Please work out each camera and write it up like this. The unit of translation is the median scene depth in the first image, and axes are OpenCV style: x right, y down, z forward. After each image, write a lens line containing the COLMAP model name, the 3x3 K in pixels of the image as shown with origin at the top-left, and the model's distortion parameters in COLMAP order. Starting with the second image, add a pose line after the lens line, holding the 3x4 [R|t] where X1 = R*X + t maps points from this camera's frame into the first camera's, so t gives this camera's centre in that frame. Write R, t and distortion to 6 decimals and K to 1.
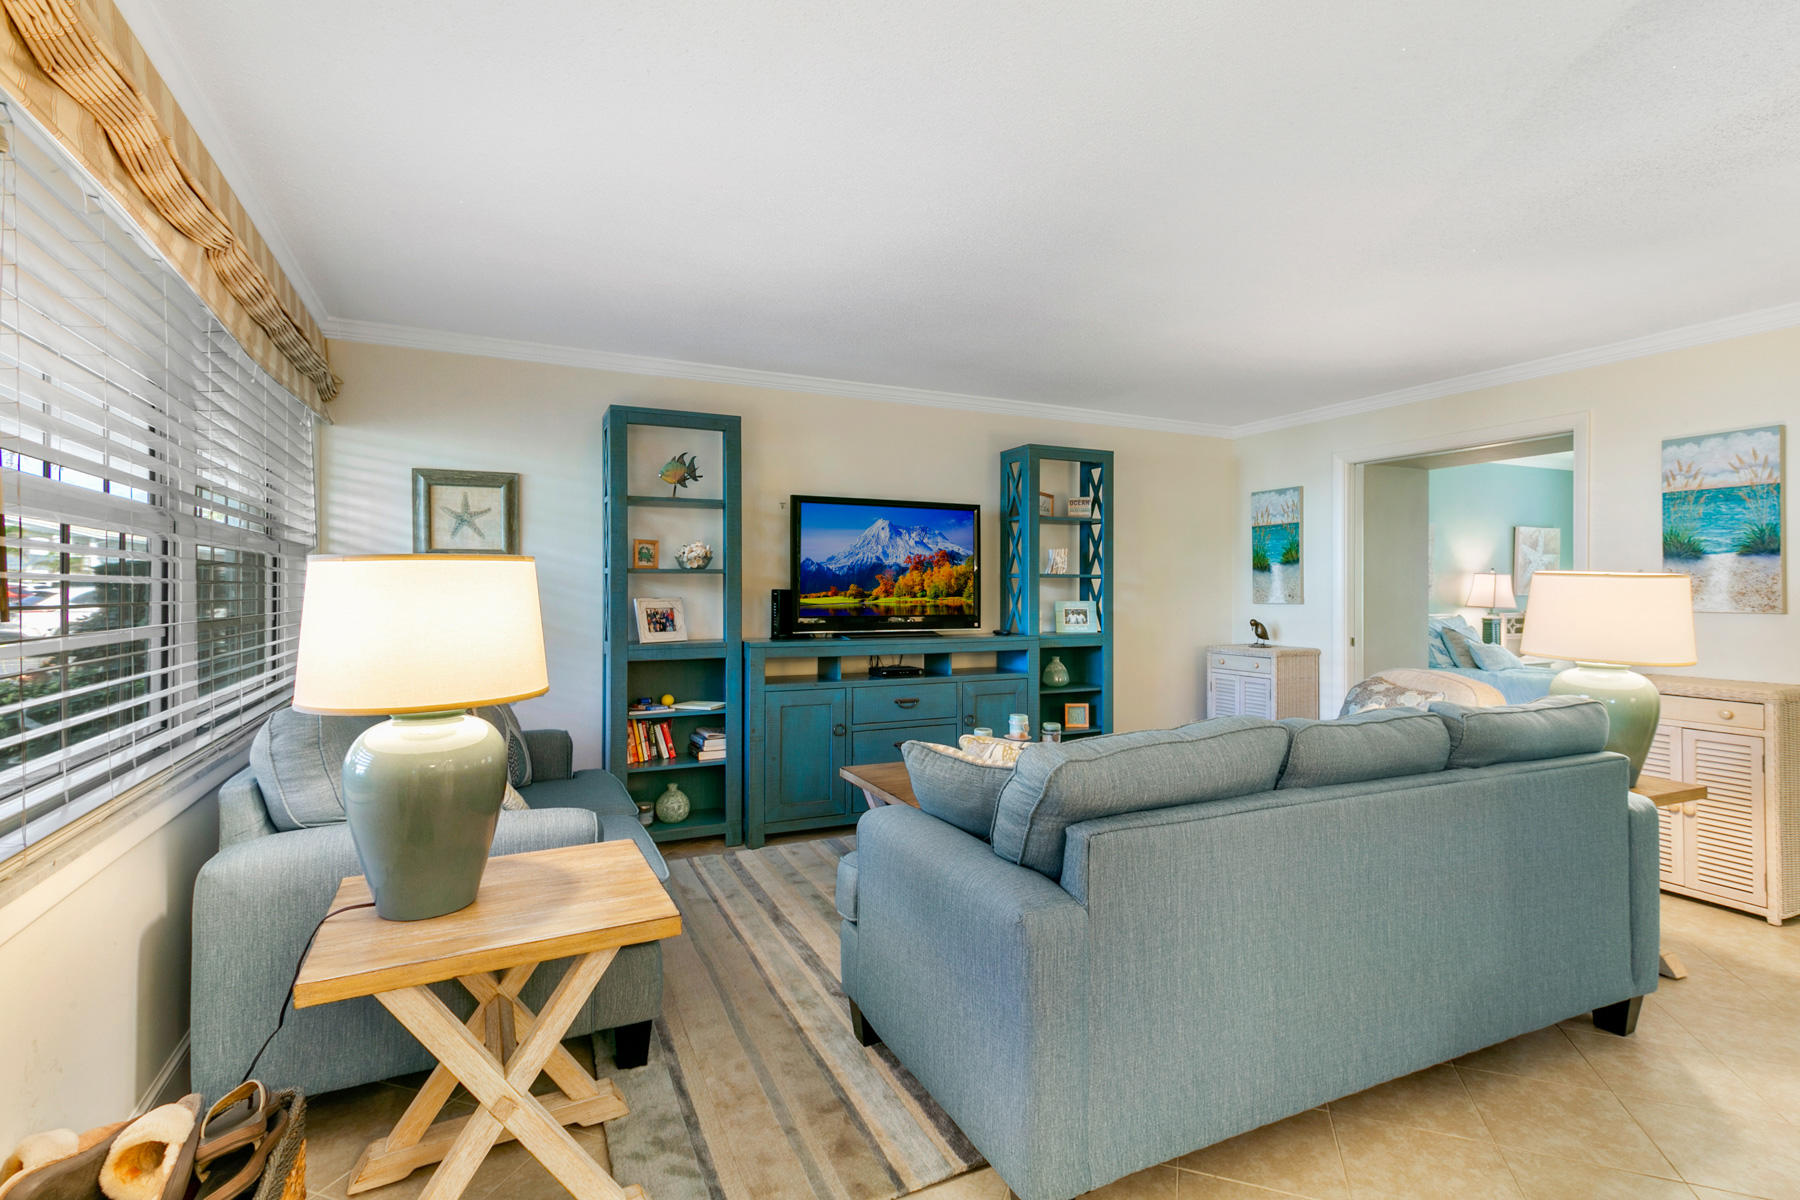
lens RADIAL K [[858.6, 0, 903.0], [0, 858.6, 578.8], [0, 0, 1]] dist [0.005763, 0.002621]
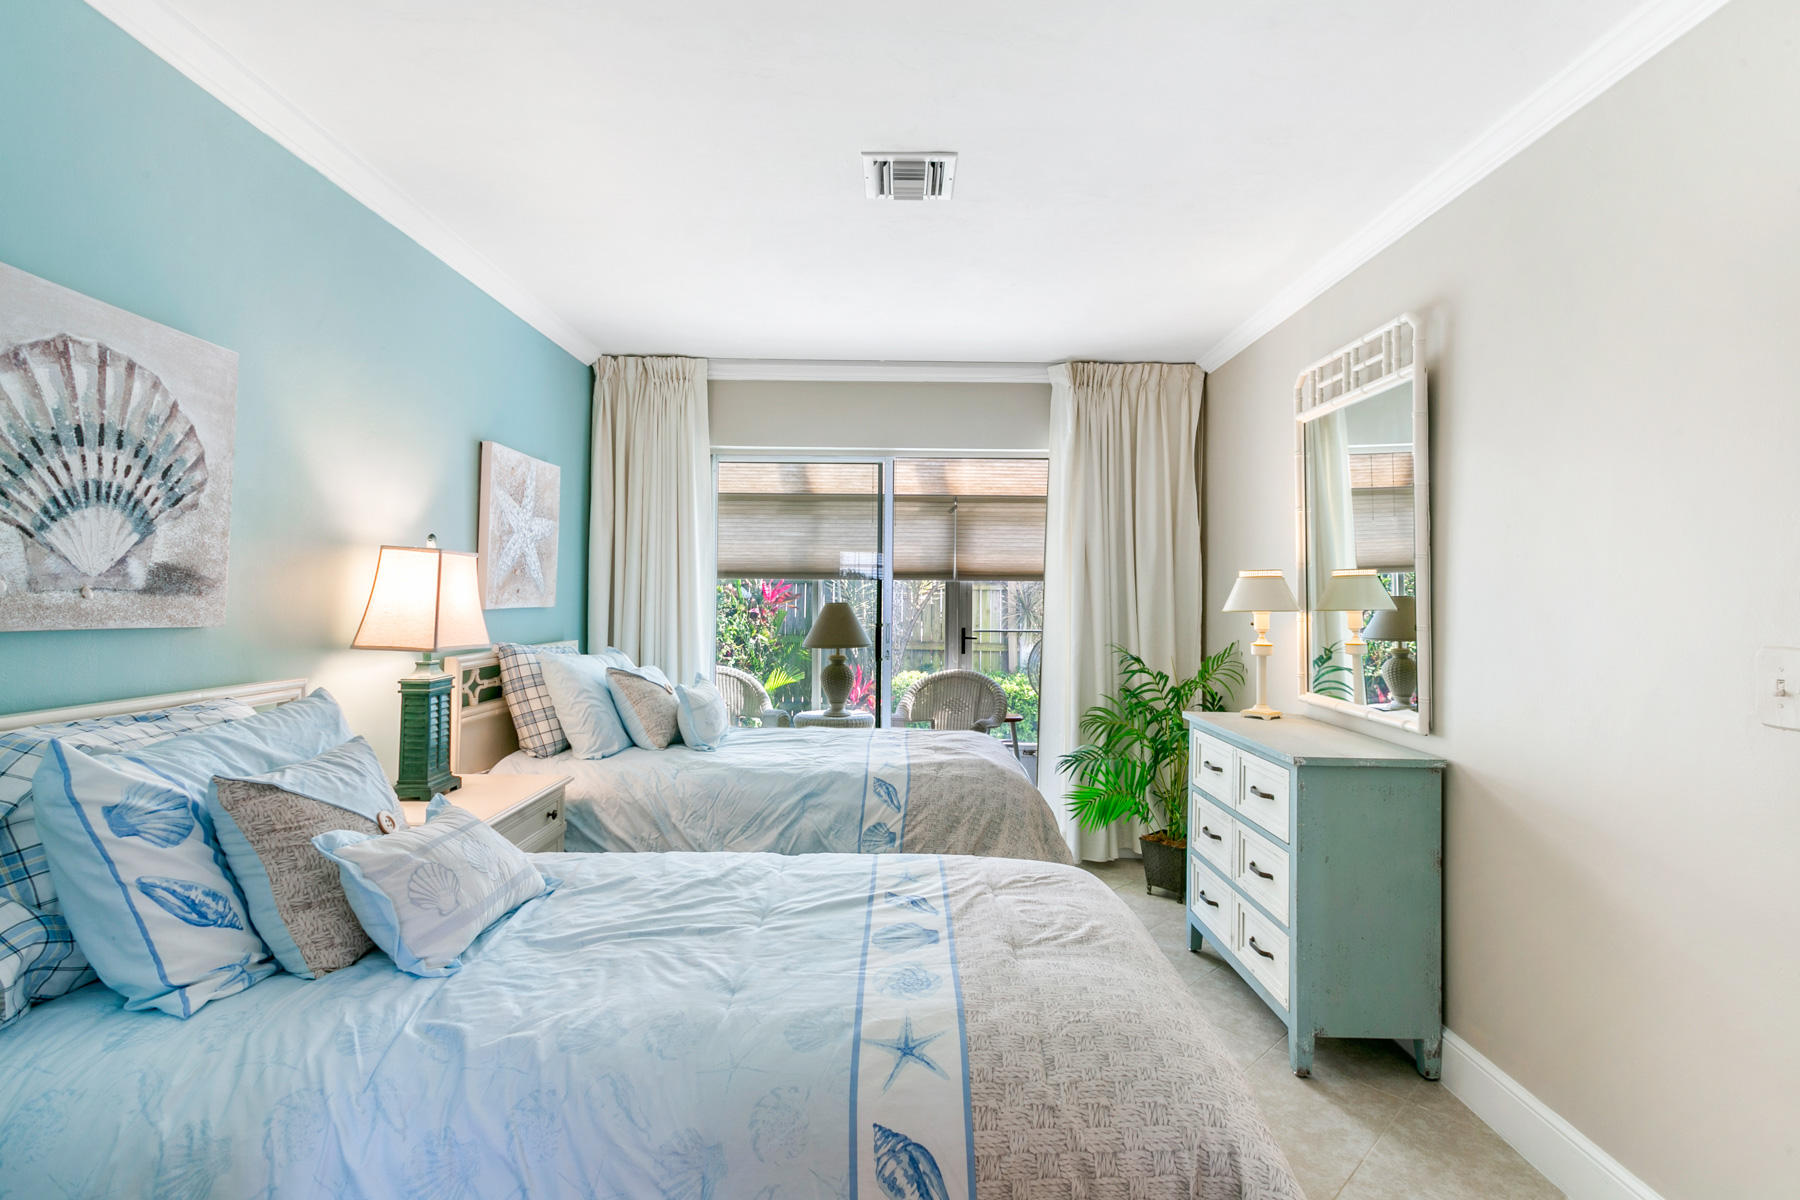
lens RADIAL K [[858.6, 0, 895.0], [0, 858.6, 595.5], [0, 0, 1]] dist [0.005763, 0.002621]
pose [[0.448178, -0.003148, 0.893939, 0.453594], [-0.011445, 0.999892, 0.009260, 0.006657], [-0.893871, -0.014381, 0.448094, 0.669926]]
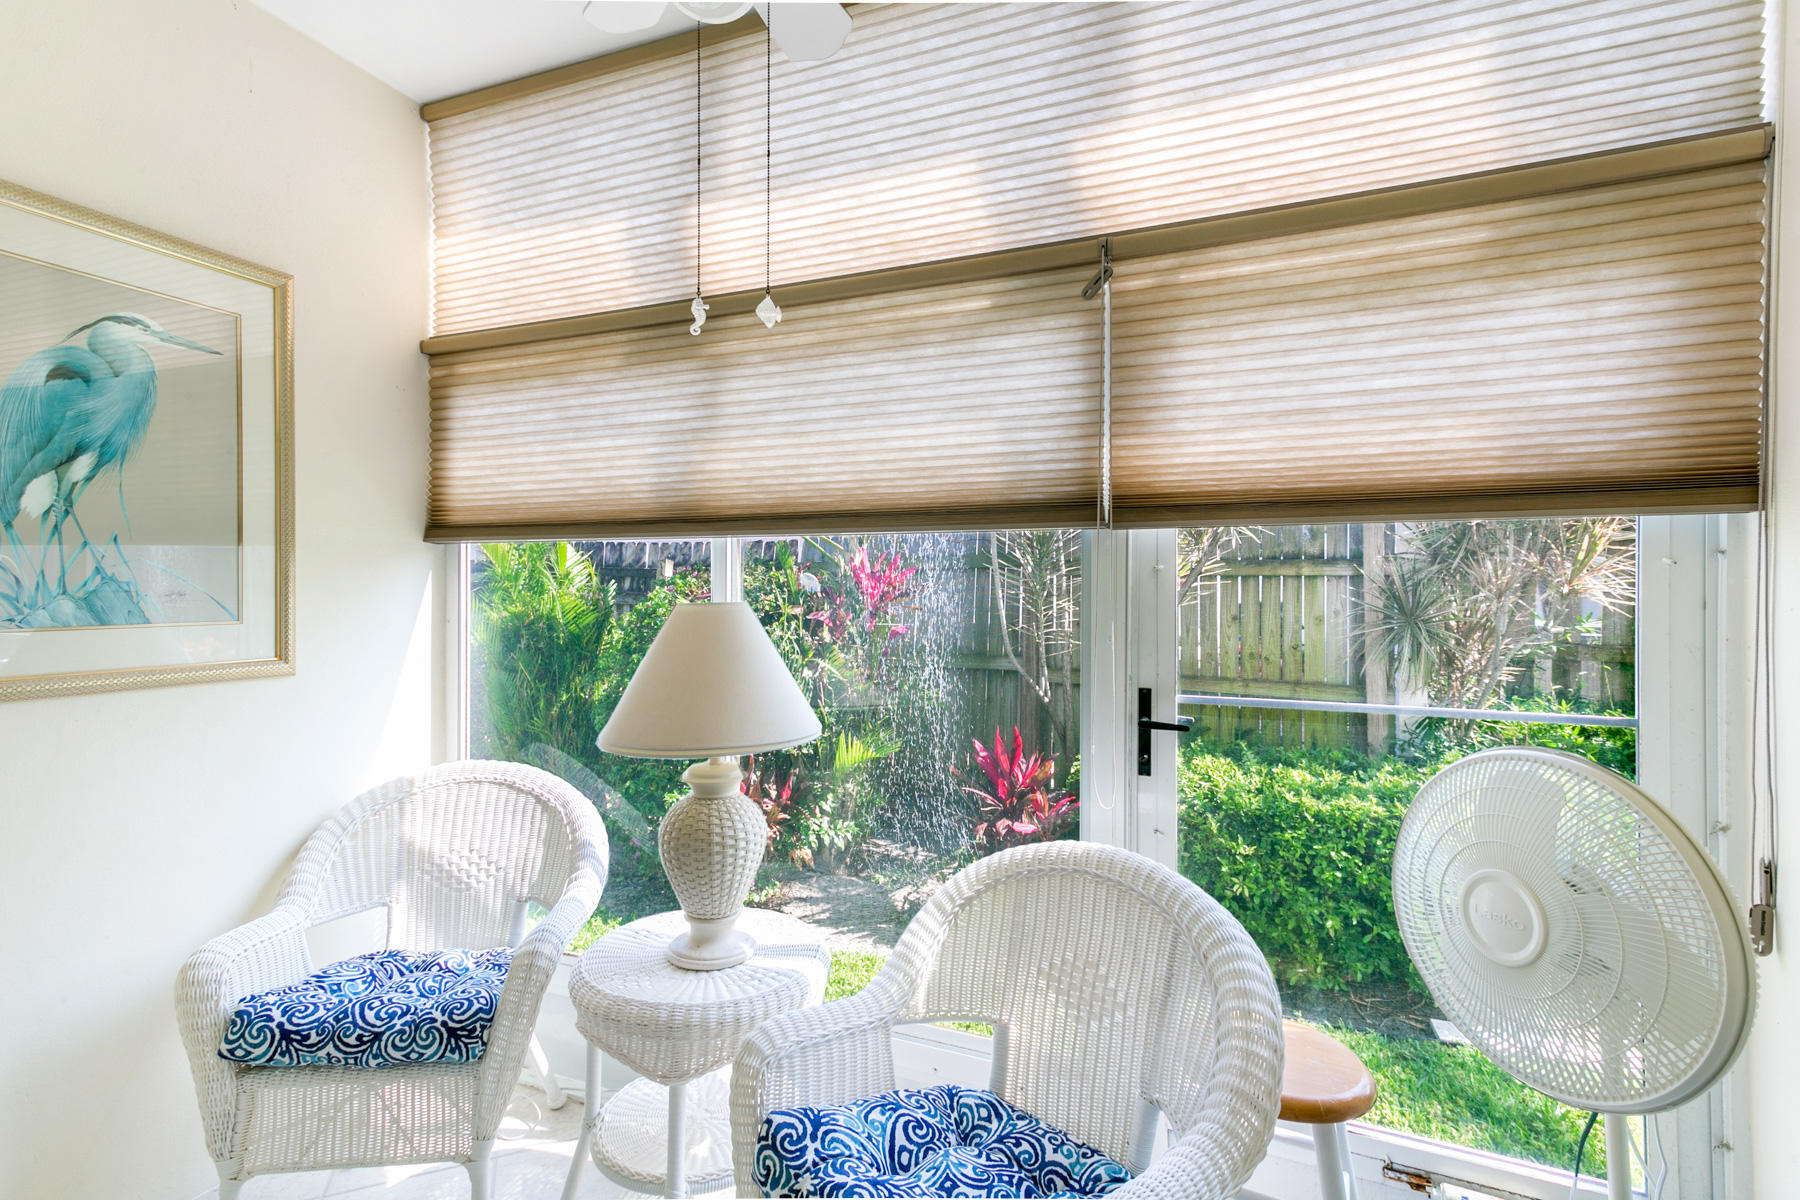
lens RADIAL K [[858.6, 0, 898.9], [0, 858.6, 586.0], [0, 0, 1]] dist [0.005763, 0.002621]
pose [[0.758465, 0.000003, 0.651714, 1.002268], [-0.004738, 0.999974, 0.005509, 0.014253], [-0.651696, -0.007266, 0.758445, 0.839130]]
